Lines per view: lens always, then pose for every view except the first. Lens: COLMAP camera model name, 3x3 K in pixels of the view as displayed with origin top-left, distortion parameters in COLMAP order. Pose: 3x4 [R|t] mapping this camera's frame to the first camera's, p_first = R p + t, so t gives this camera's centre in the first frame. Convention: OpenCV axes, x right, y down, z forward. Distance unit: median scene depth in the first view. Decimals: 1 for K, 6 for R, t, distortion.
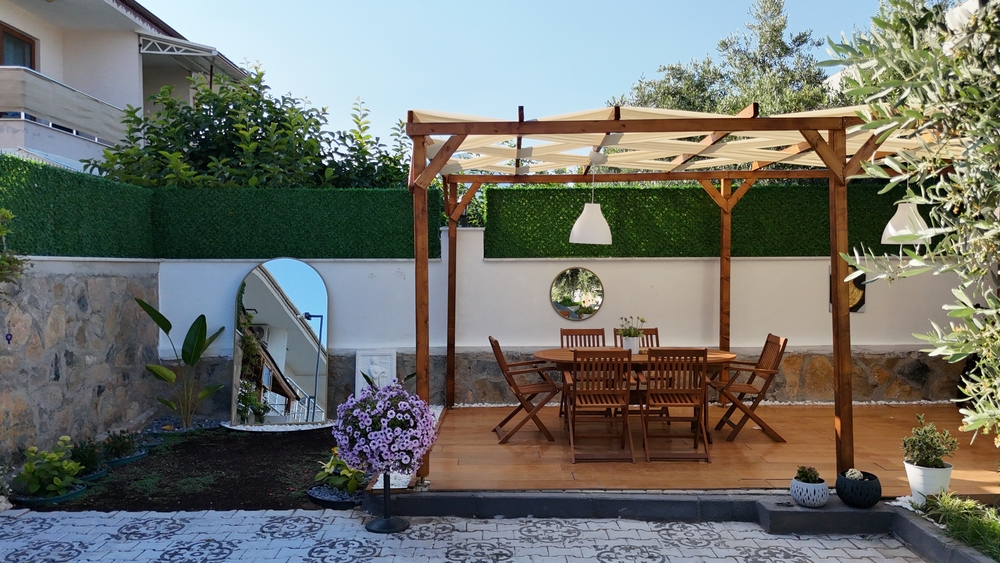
lens RADIAL K [[737.3, 0, 501.6], [0, 737.3, 278.7], [0, 0, 1]] dist [0.064339, -0.061435]
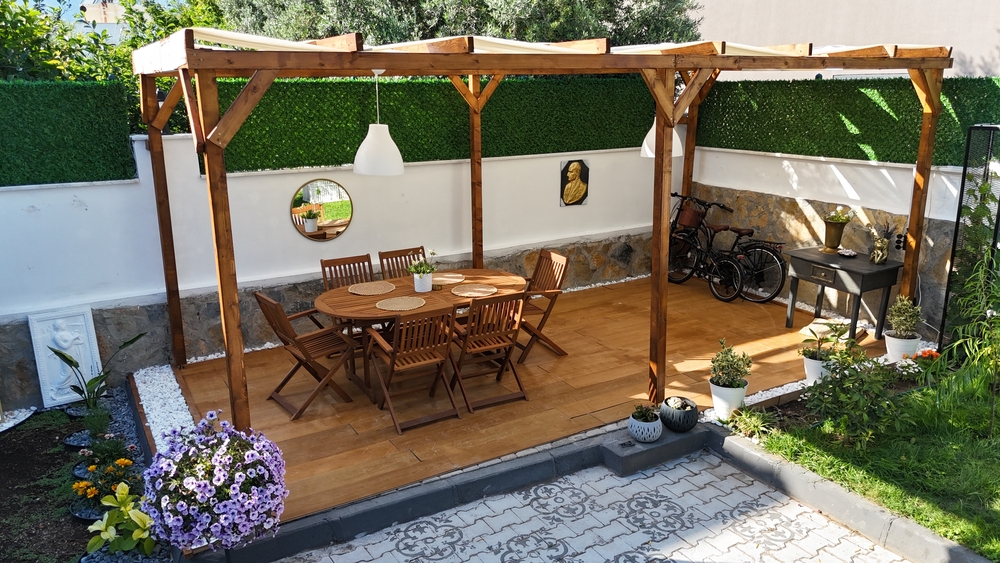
lens RADIAL K [[737.3, 0, 501.8], [0, 737.3, 279.4], [0, 0, 1]] dist [0.064339, -0.061435]
pose [[0.860479, -0.133189, 0.491768, -0.190908], [0.013928, 0.971014, 0.238616, -0.130701], [-0.509295, -0.198475, 0.837393, 0.198514]]
